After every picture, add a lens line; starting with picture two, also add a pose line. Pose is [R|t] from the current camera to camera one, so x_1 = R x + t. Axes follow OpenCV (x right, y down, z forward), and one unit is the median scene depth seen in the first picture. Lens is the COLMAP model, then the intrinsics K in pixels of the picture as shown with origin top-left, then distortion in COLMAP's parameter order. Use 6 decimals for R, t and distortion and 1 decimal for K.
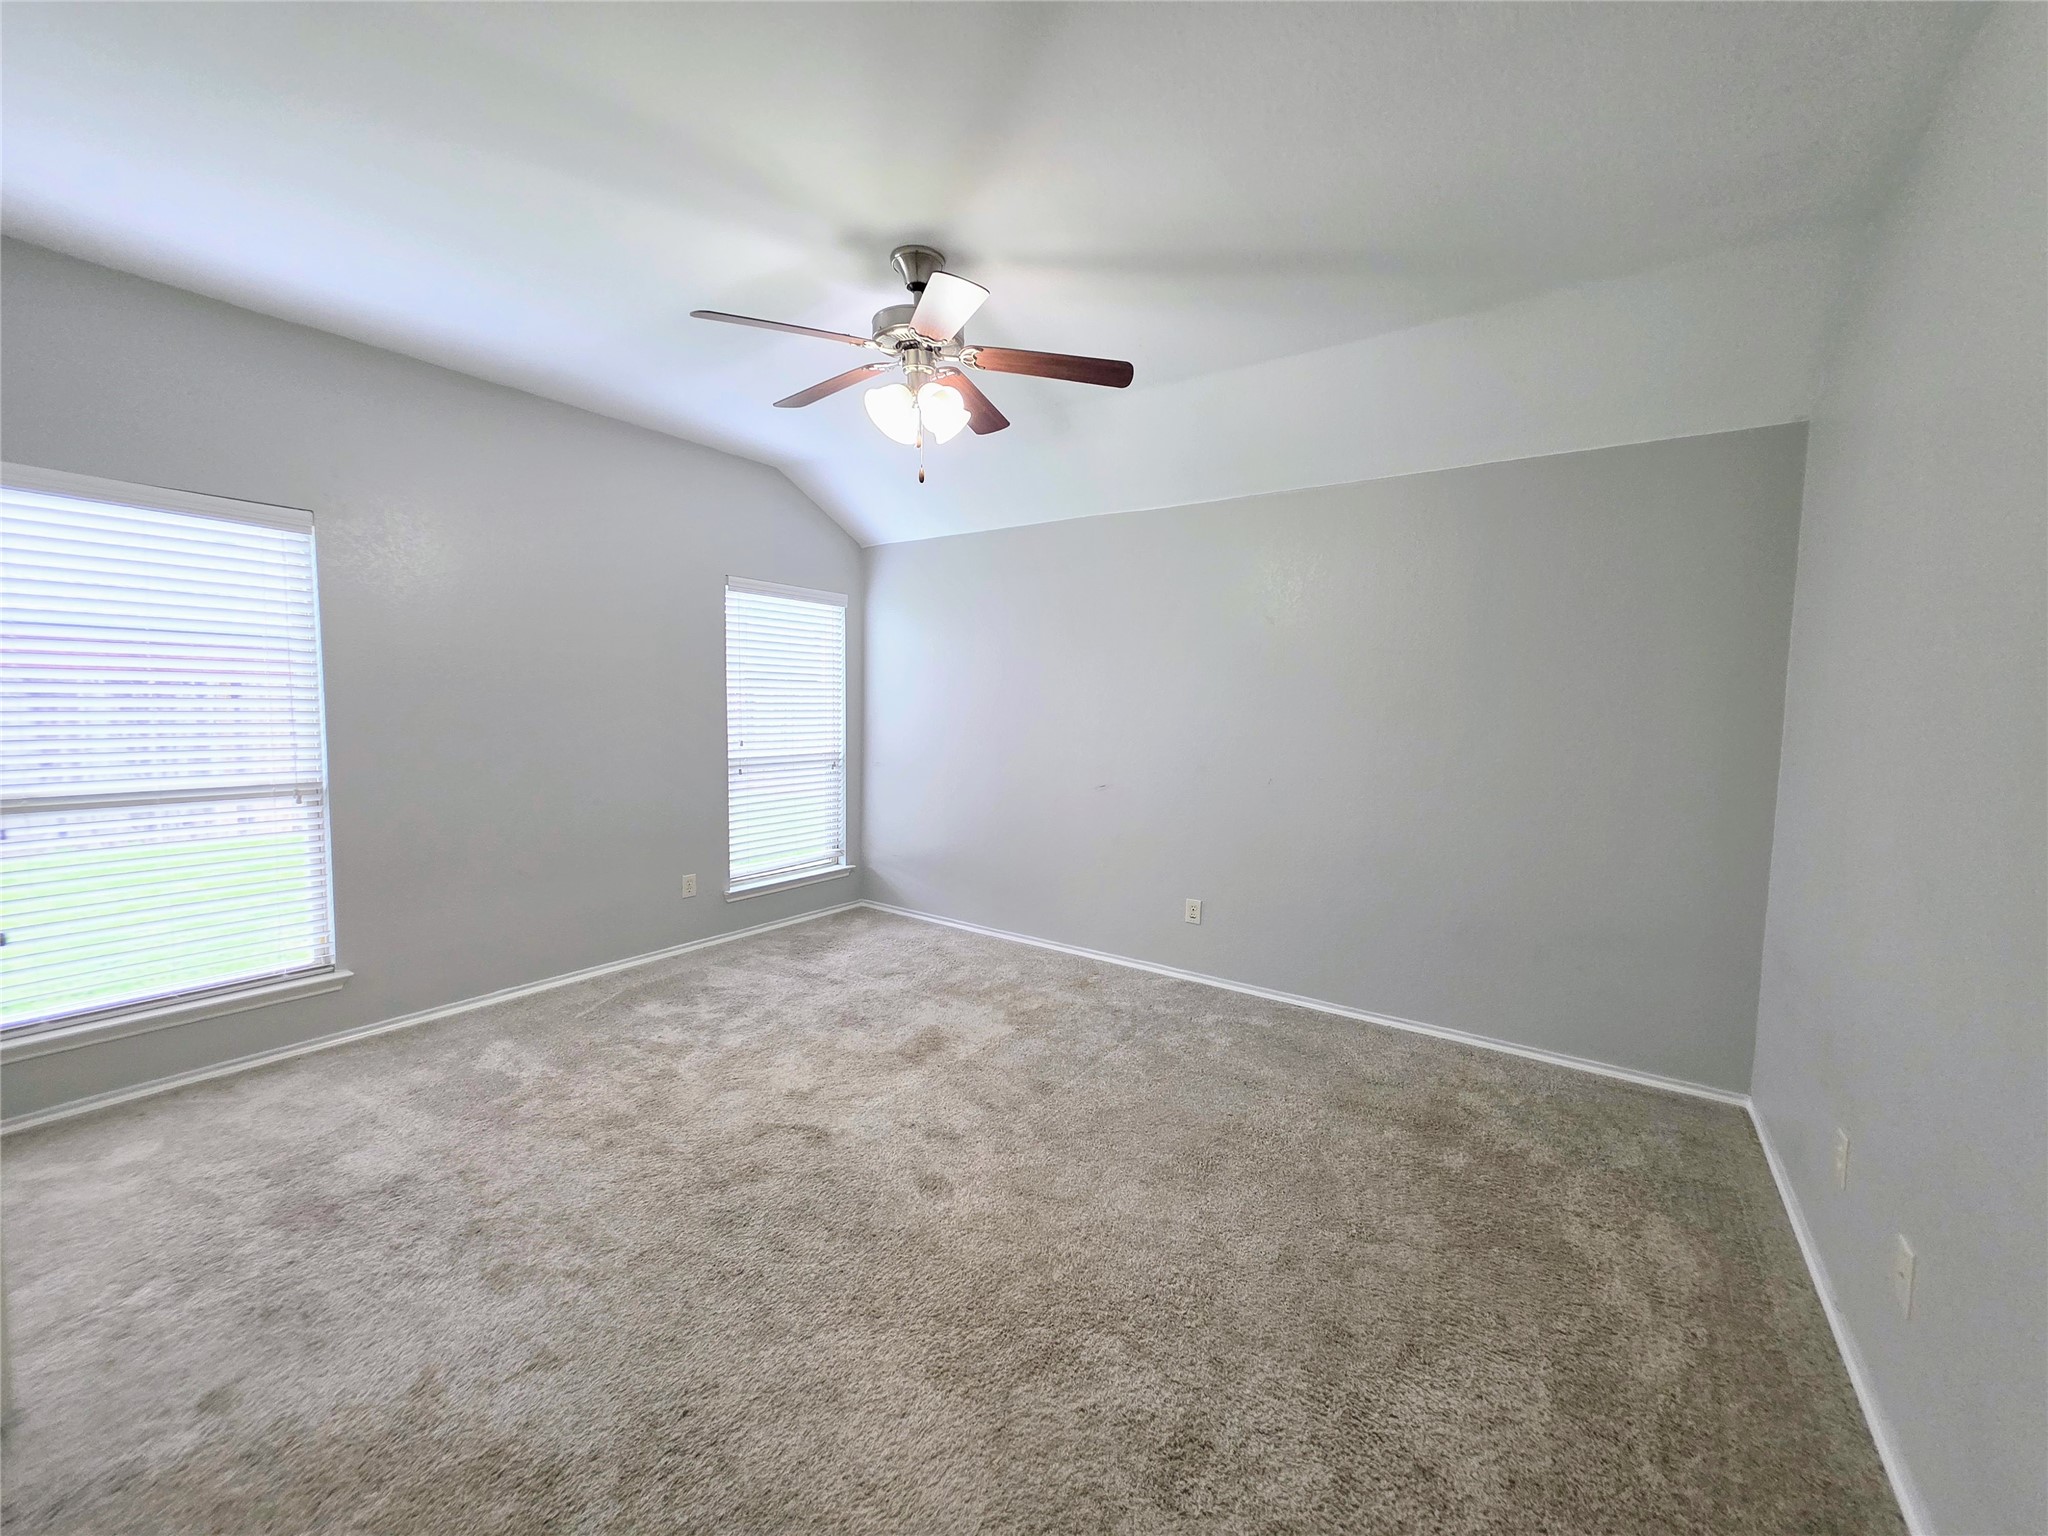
lens RADIAL K [[817.8, 0, 1021.9], [0, 817.8, 768.4], [0, 0, 1]] dist [0.003941, 0.000309]
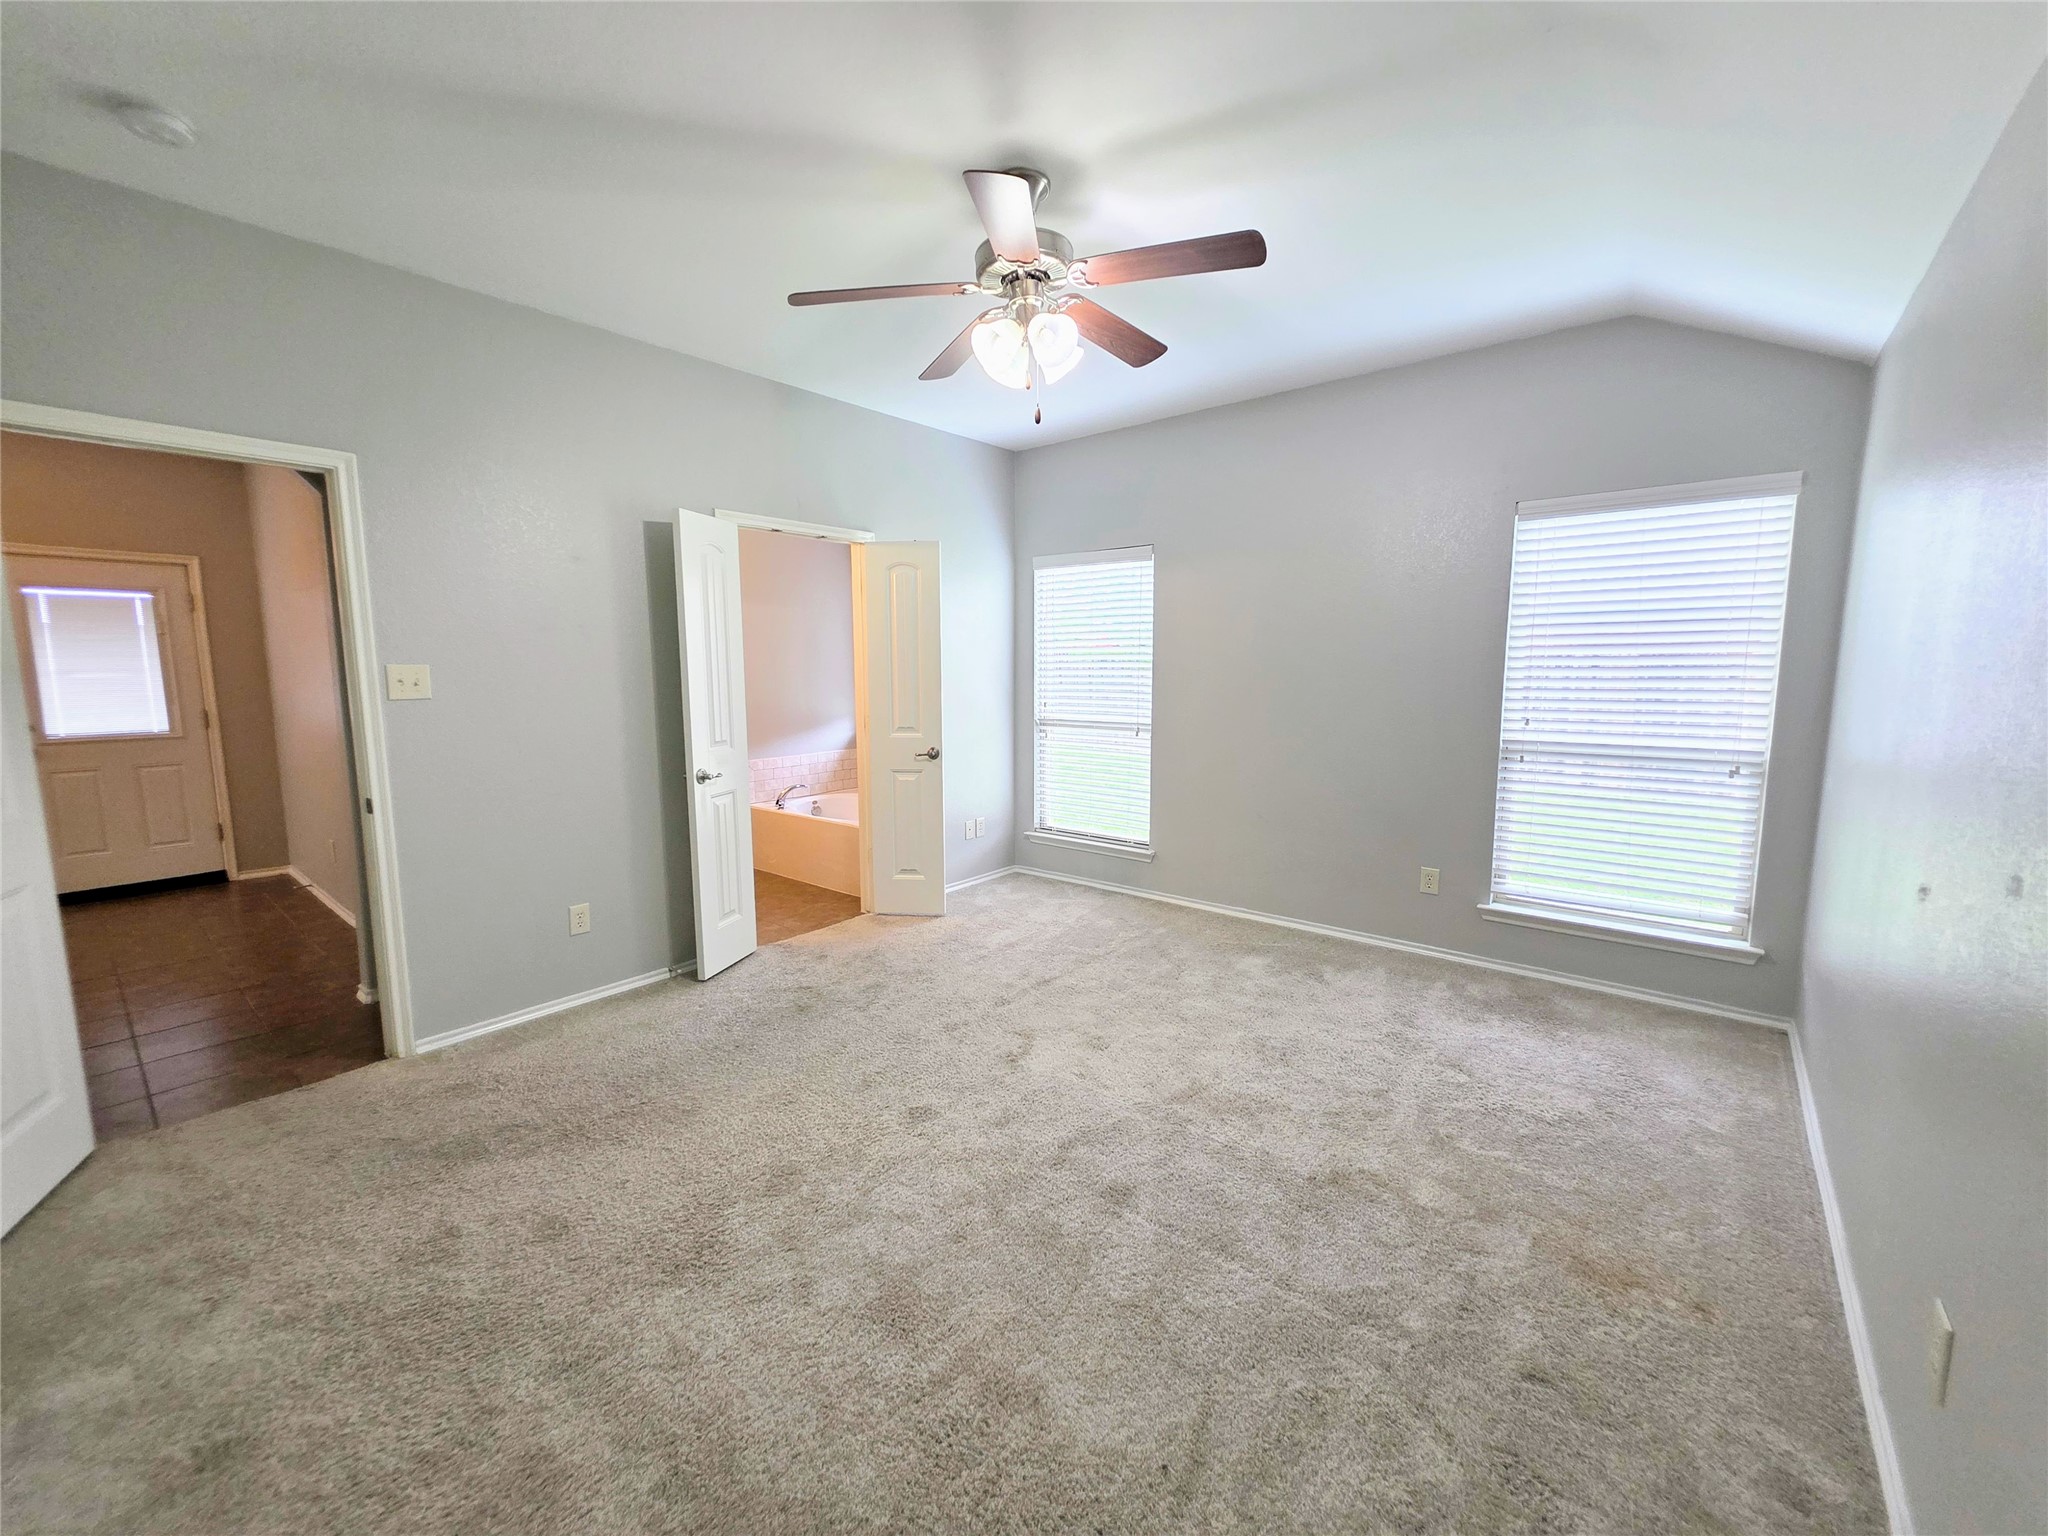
lens RADIAL K [[817.8, 0, 1021.9], [0, 817.8, 768.4], [0, 0, 1]] dist [0.003941, 0.000309]
pose [[-0.088957, 0.108380, -0.990121, 0.524410], [-0.078767, 0.990184, 0.115464, -0.044471], [0.992916, 0.088260, -0.079547, 0.691304]]
